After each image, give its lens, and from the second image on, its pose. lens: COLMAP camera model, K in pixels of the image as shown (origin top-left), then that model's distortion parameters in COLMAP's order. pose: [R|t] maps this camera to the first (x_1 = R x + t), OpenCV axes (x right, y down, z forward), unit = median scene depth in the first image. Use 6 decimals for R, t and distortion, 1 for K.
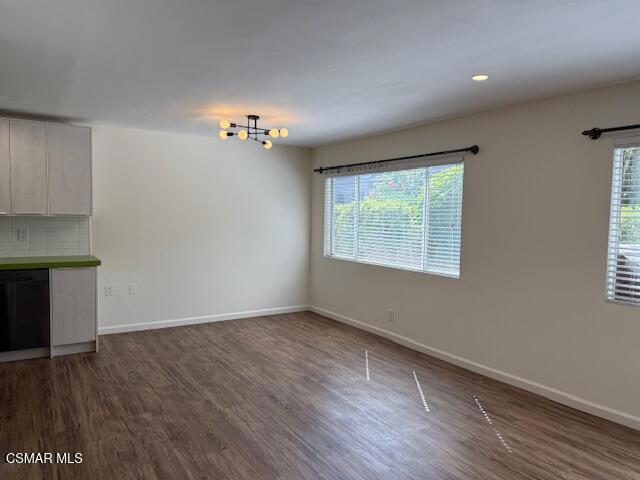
lens RADIAL K [[454.6, 0, 318.4], [0, 454.6, 231.7], [0, 0, 1]] dist [0.072120, -0.088257]
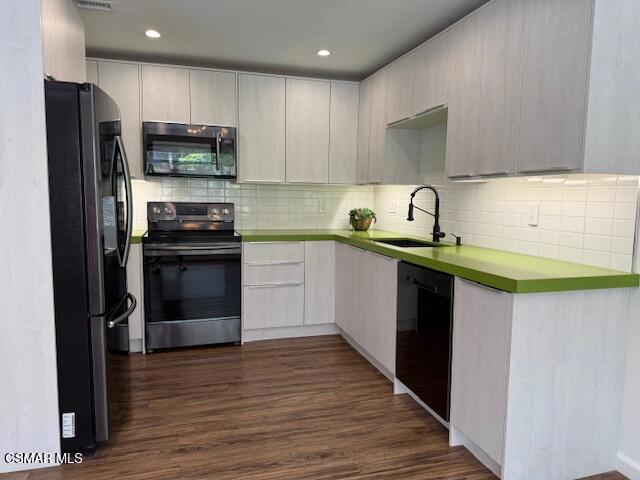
lens RADIAL K [[454.6, 0, 321.4], [0, 454.6, 244.0], [0, 0, 1]] dist [0.072120, -0.088257]
pose [[-0.278775, 0.076495, -0.957305, -0.050008], [-0.050535, 0.994273, 0.094165, 0.002422], [0.959026, 0.074628, -0.273312, 0.993456]]
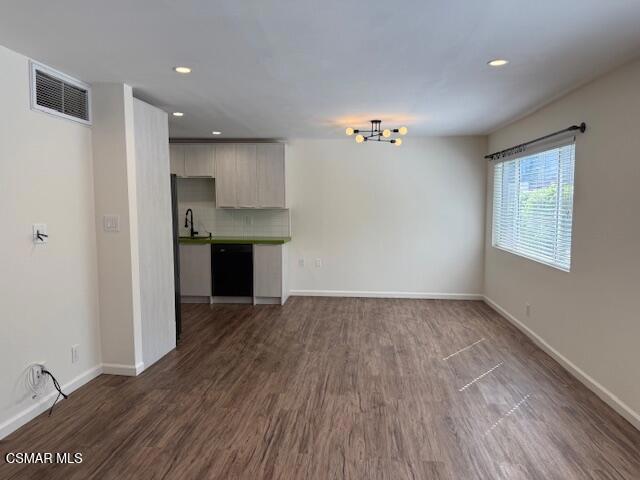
lens RADIAL K [[454.6, 0, 318.6], [0, 454.6, 235.8], [0, 0, 1]] dist [0.072120, -0.088257]
pose [[0.782363, 0.026535, -0.622257, 0.490798], [-0.004970, 0.999326, 0.036366, -0.000751], [0.622803, -0.025359, 0.781968, -0.008739]]
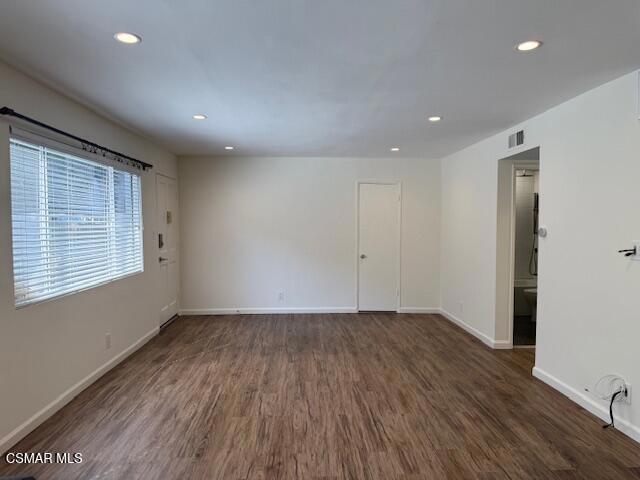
lens RADIAL K [[454.6, 0, 322.8], [0, 454.6, 238.8], [0, 0, 1]] dist [0.072120, -0.088257]
pose [[-0.863287, -0.040963, 0.503049, -0.250632], [-0.004215, 0.997251, 0.073972, -0.040973], [-0.504696, 0.061739, -0.861087, 1.118601]]
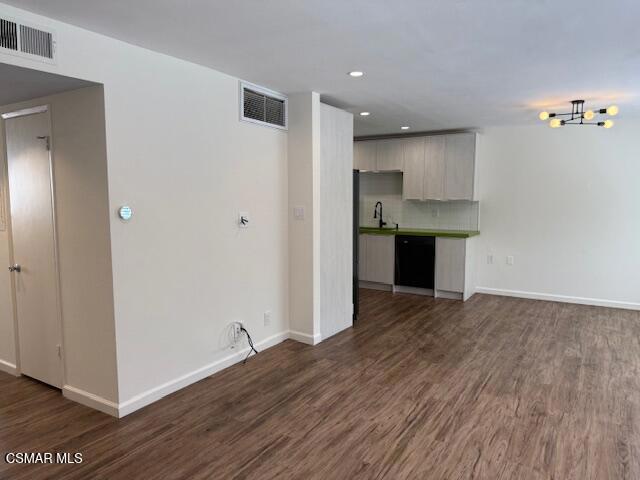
lens RADIAL K [[454.6, 0, 317.8], [0, 454.6, 237.6], [0, 0, 1]] dist [0.072120, -0.088257]
pose [[0.424359, 0.064722, -0.903178, 0.579111], [-0.022069, 0.997885, 0.061140, 0.001417], [0.905225, -0.006013, 0.424890, 0.036804]]
